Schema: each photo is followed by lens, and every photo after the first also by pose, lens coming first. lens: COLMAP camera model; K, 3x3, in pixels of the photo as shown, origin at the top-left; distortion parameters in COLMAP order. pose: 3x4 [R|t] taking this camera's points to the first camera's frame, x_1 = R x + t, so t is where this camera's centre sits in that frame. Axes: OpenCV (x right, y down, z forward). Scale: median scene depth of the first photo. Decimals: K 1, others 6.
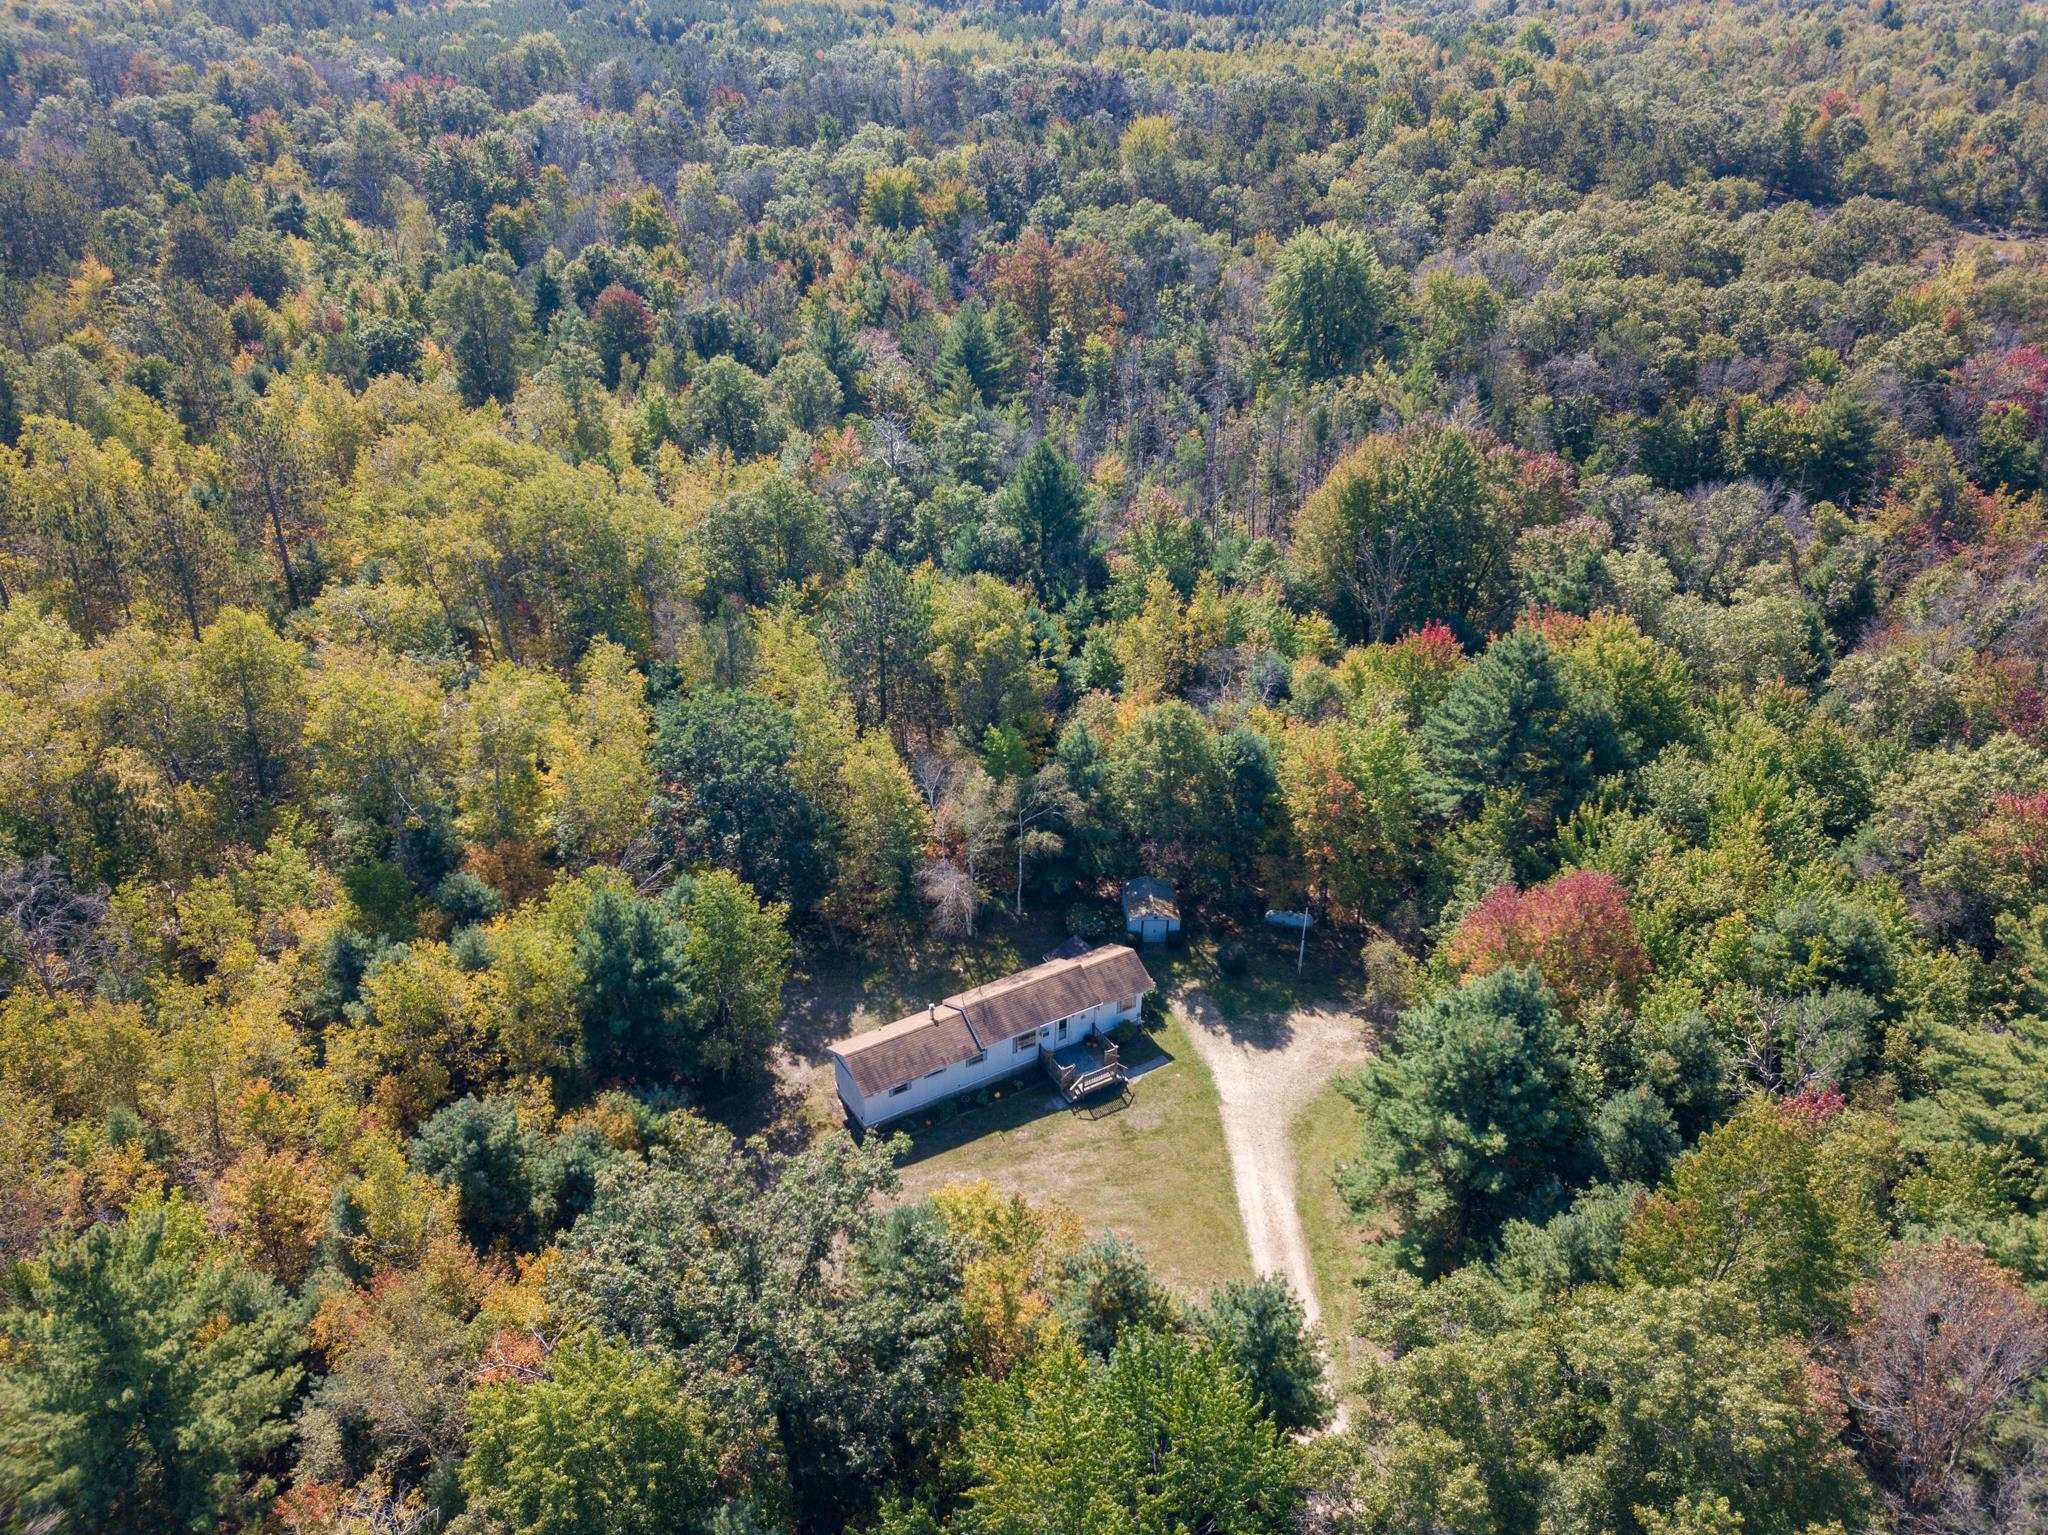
lens RADIAL K [[1563.6, 0, 1024.0], [0, 1563.6, 767.5], [0, 0, 1]] dist [0.011618, 0.000160]
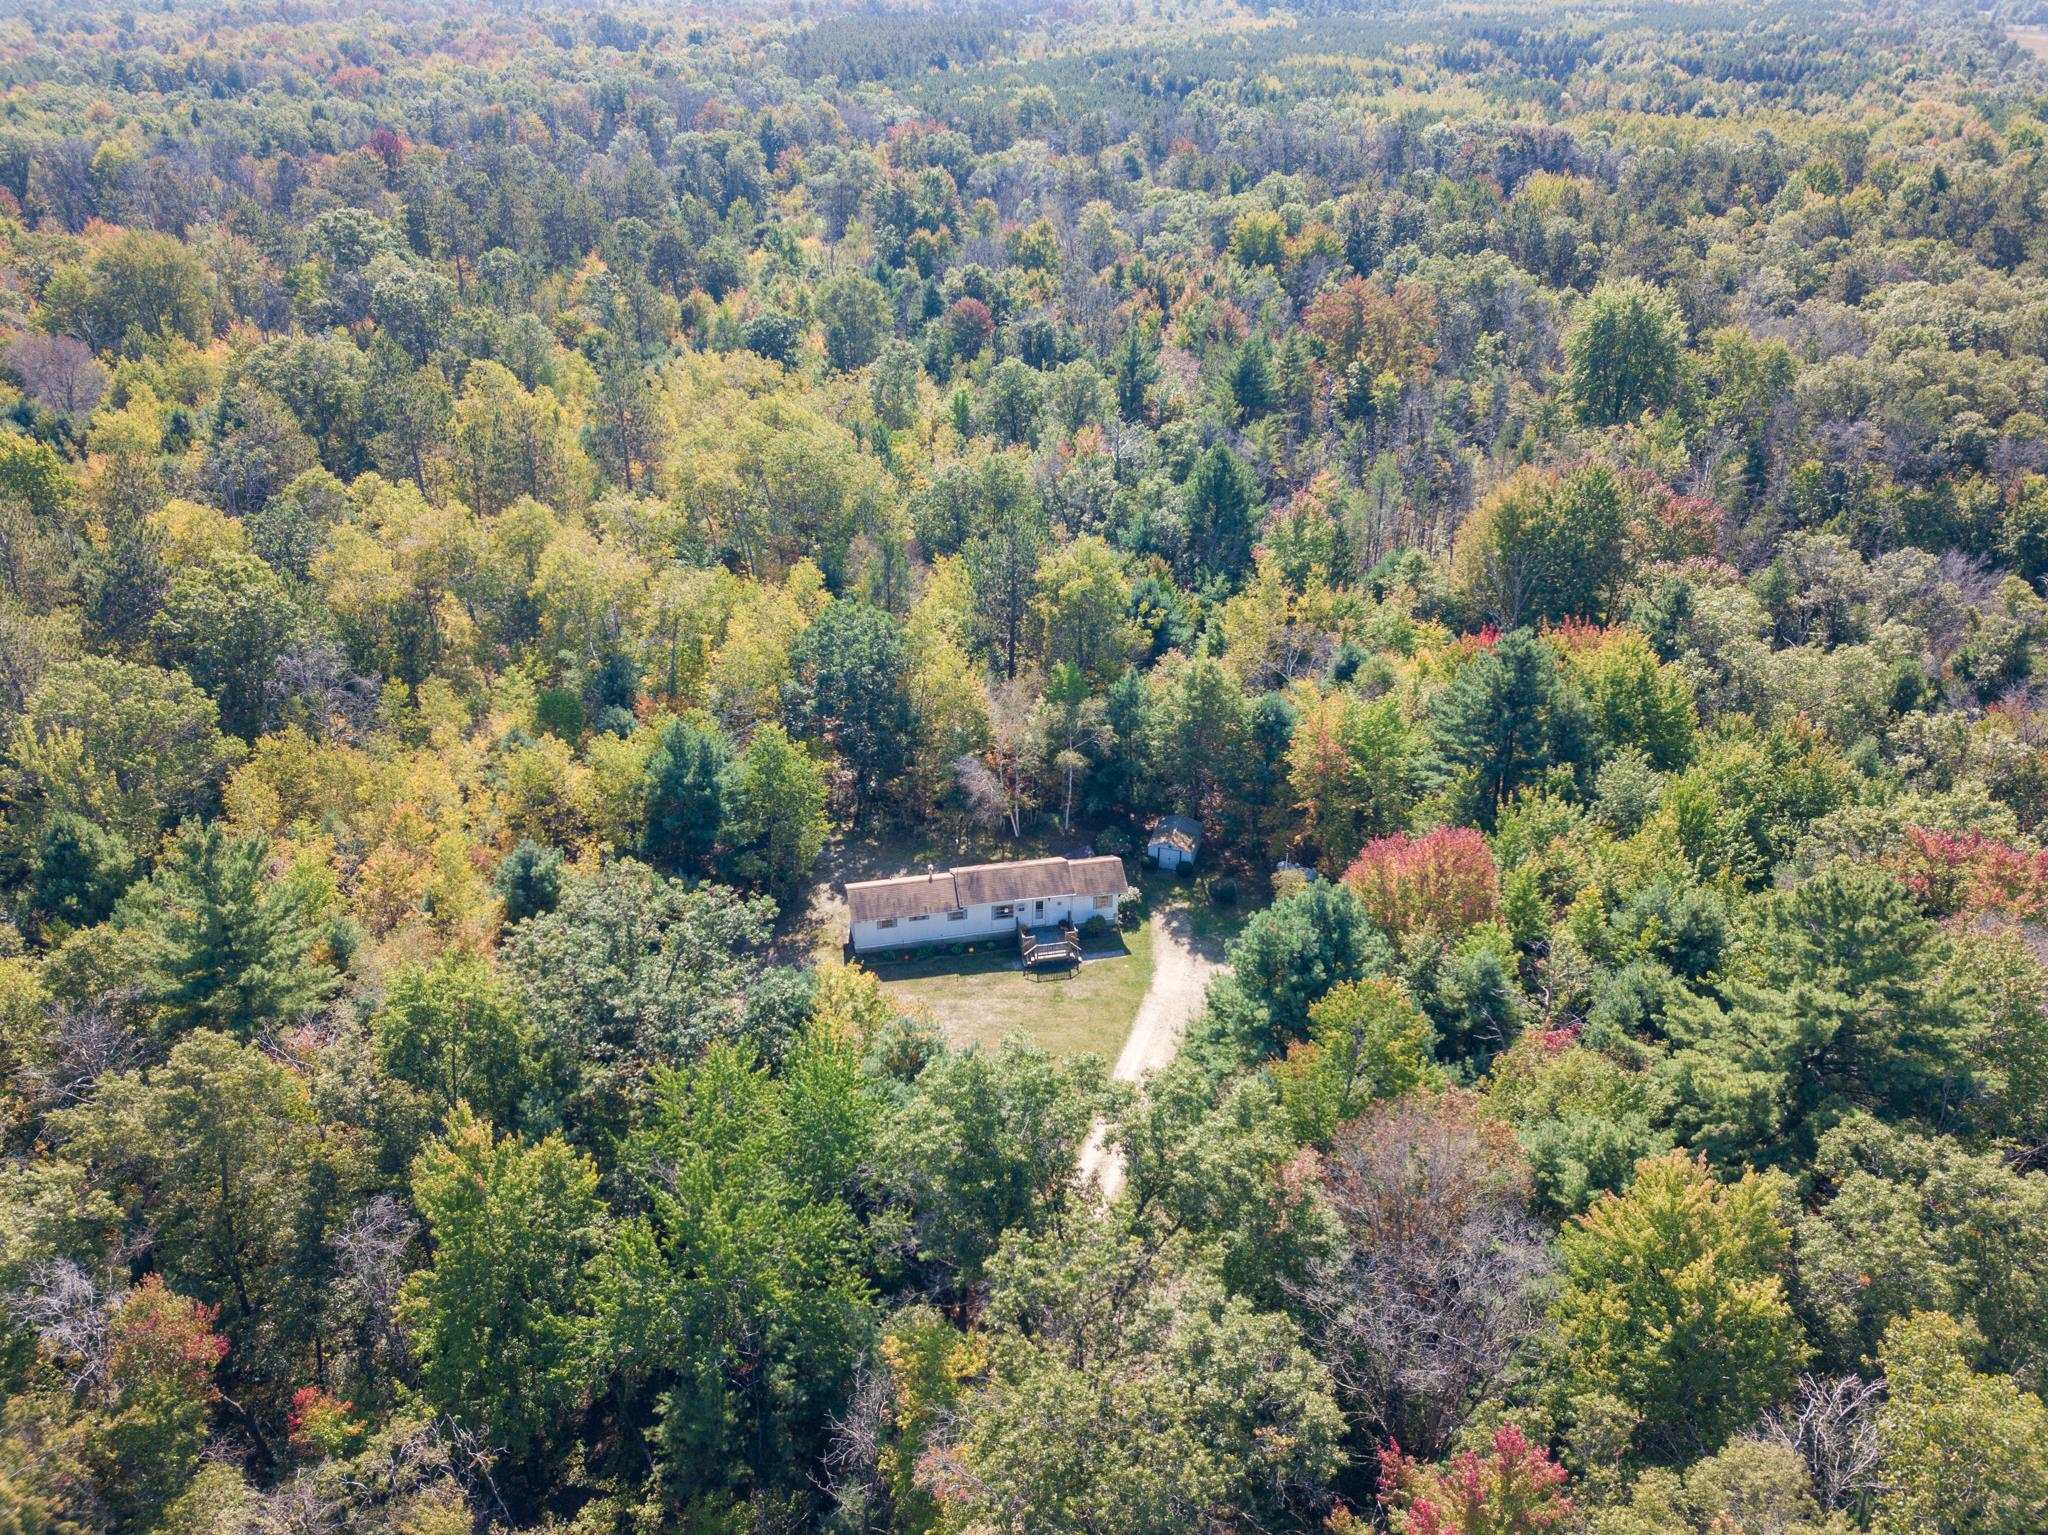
lens RADIAL K [[1563.6, 0, 1024.0], [0, 1563.6, 767.5], [0, 0, 1]] dist [0.011618, 0.000160]
pose [[0.942382, 0.149282, -0.299385, 0.184896], [-0.158989, 0.987246, -0.008183, 0.038521], [0.294345, 0.055311, 0.954097, -0.070643]]
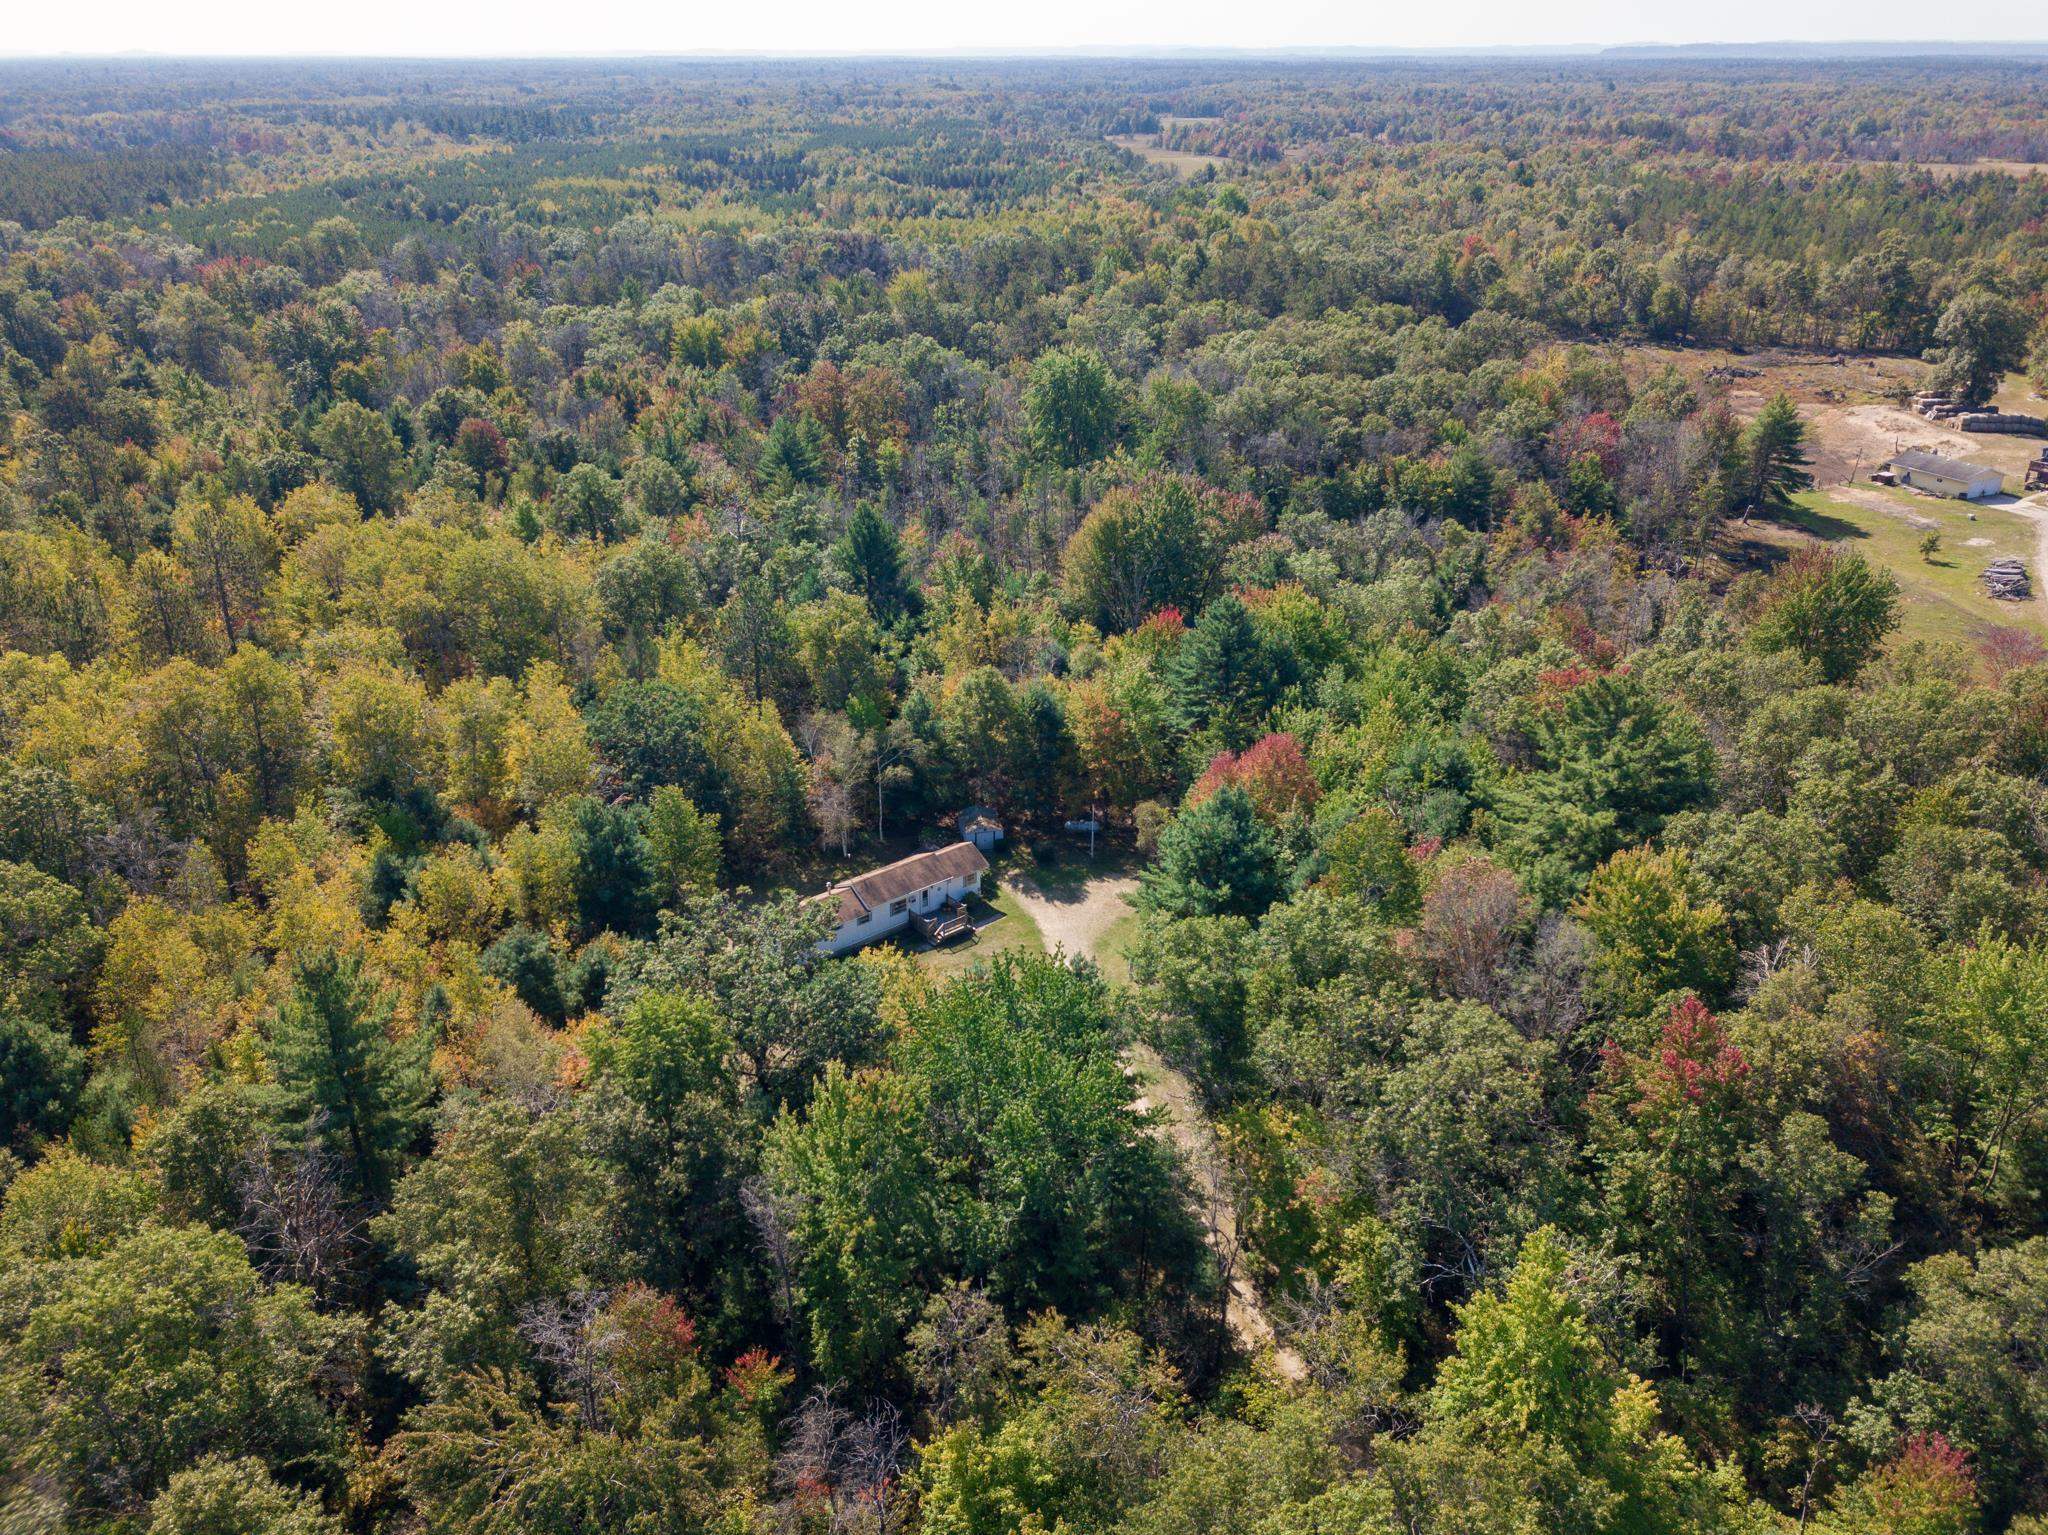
lens RADIAL K [[1556.6, 0, 1026.4], [0, 1556.6, 774.8], [0, 0, 1]] dist [0.007667, 0.003990]
pose [[0.987647, -0.076216, 0.136913, -0.034558], [0.088125, 0.992634, -0.083132, 0.095713], [-0.129569, 0.094171, 0.987089, -0.188100]]
